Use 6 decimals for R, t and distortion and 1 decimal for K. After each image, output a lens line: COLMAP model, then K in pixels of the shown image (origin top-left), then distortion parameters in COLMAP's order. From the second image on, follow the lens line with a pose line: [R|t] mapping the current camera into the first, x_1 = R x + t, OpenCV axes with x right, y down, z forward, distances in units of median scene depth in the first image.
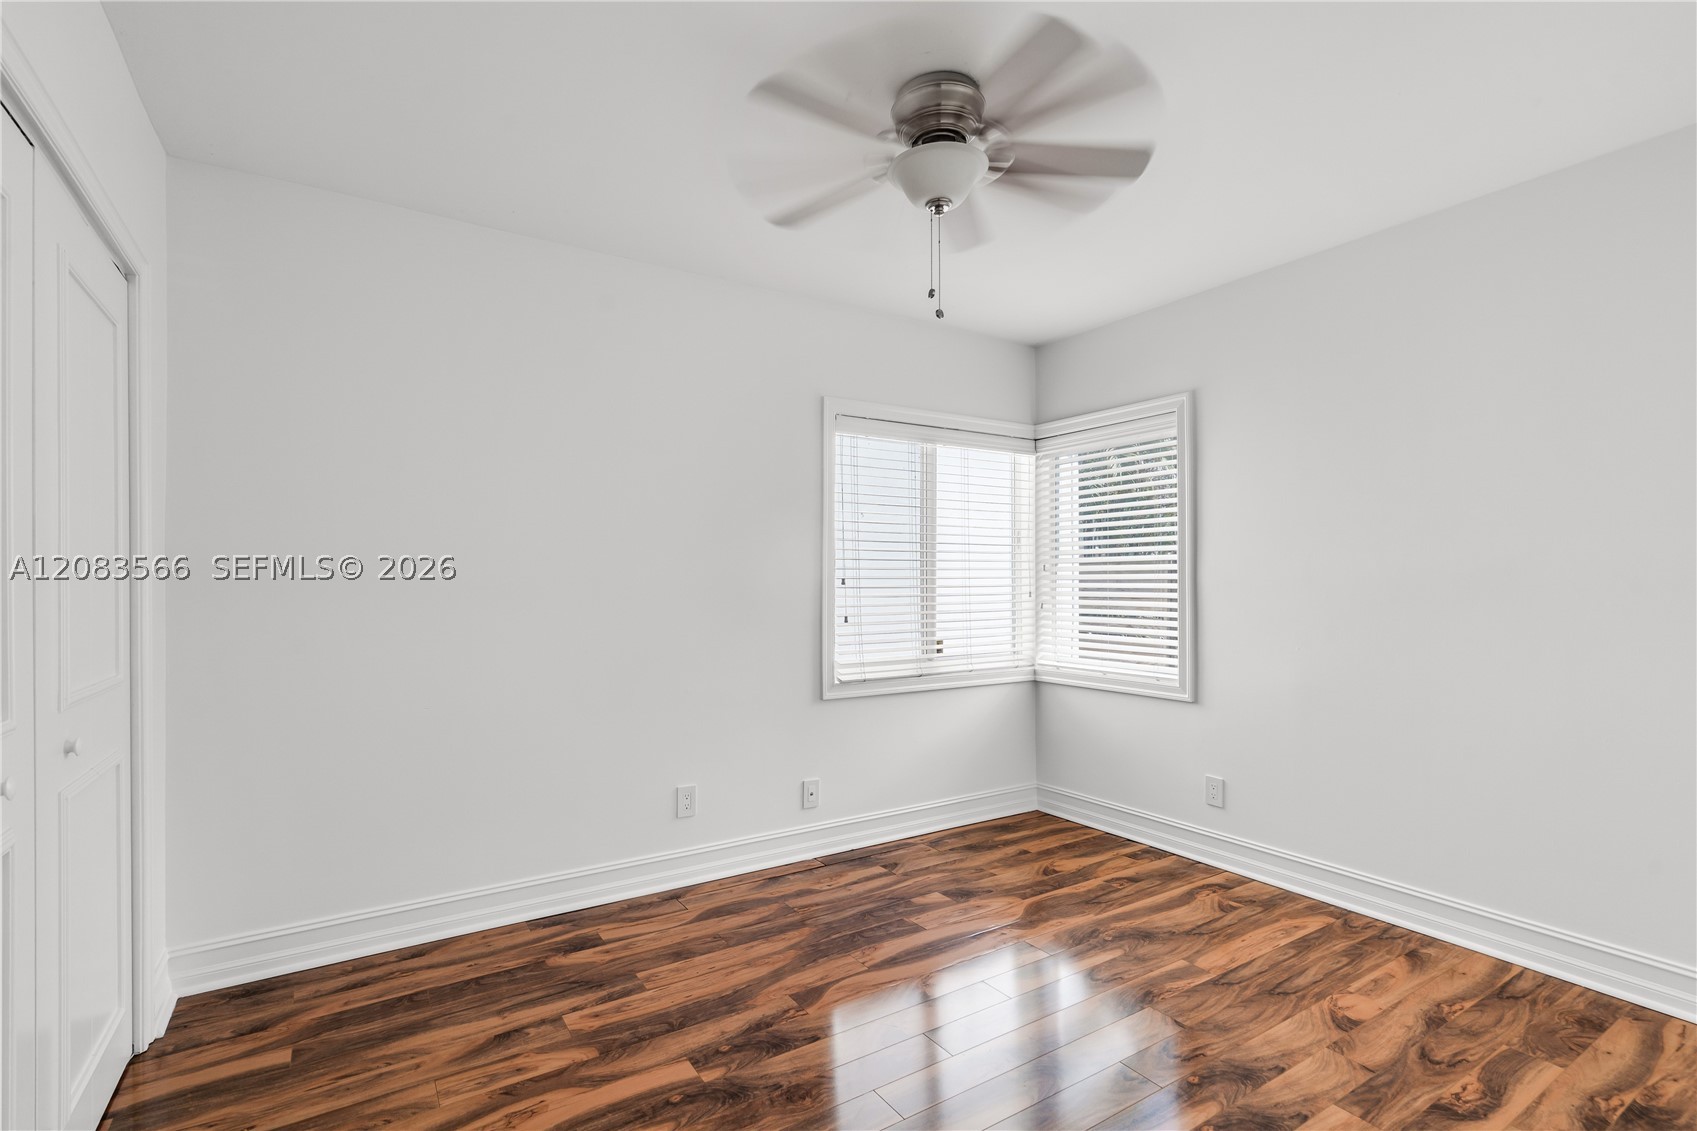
lens RADIAL K [[801.1, 0, 850.6], [0, 801.1, 570.2], [0, 0, 1]] dist [0.002363, 0.000309]
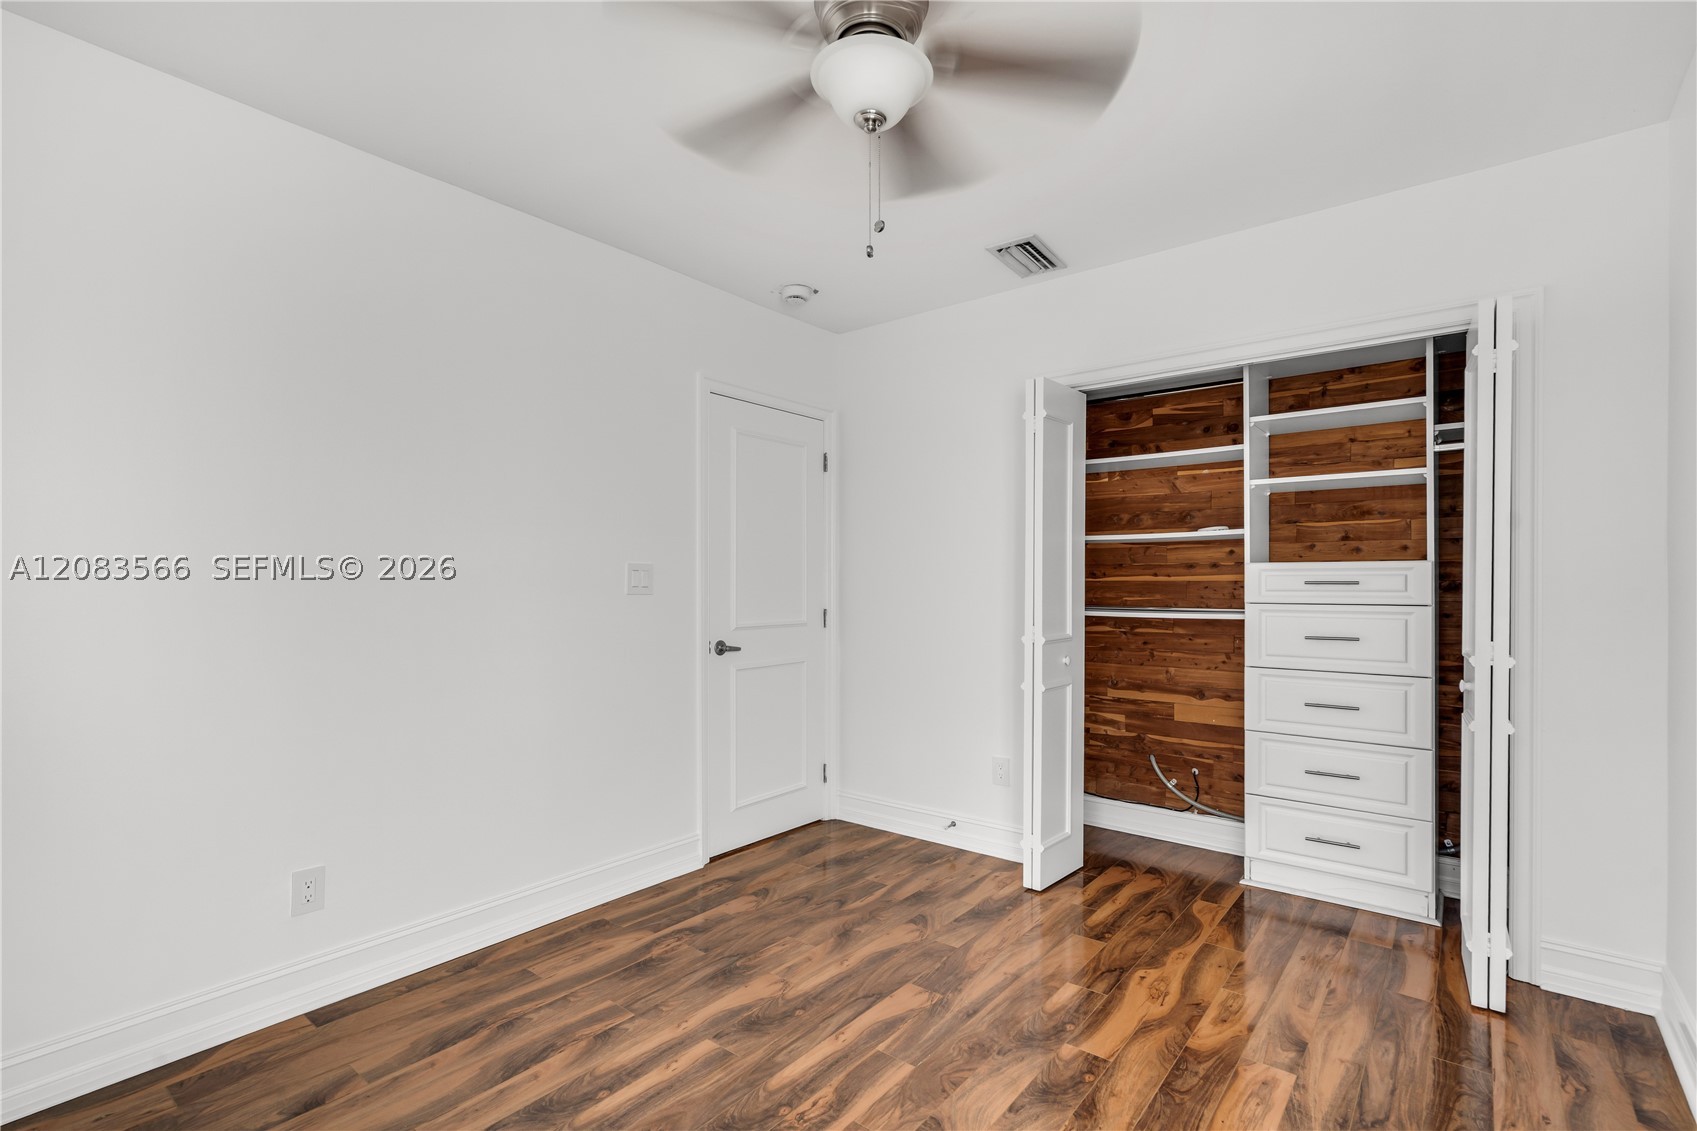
lens RADIAL K [[801.1, 0, 846.8], [0, 801.1, 575.9], [0, 0, 1]] dist [0.002363, 0.000309]
pose [[-0.948786, -0.000550, -0.315920, 0.388836], [0.005756, 0.999802, -0.019026, 0.030467], [0.315868, -0.019870, -0.948595, 1.740193]]
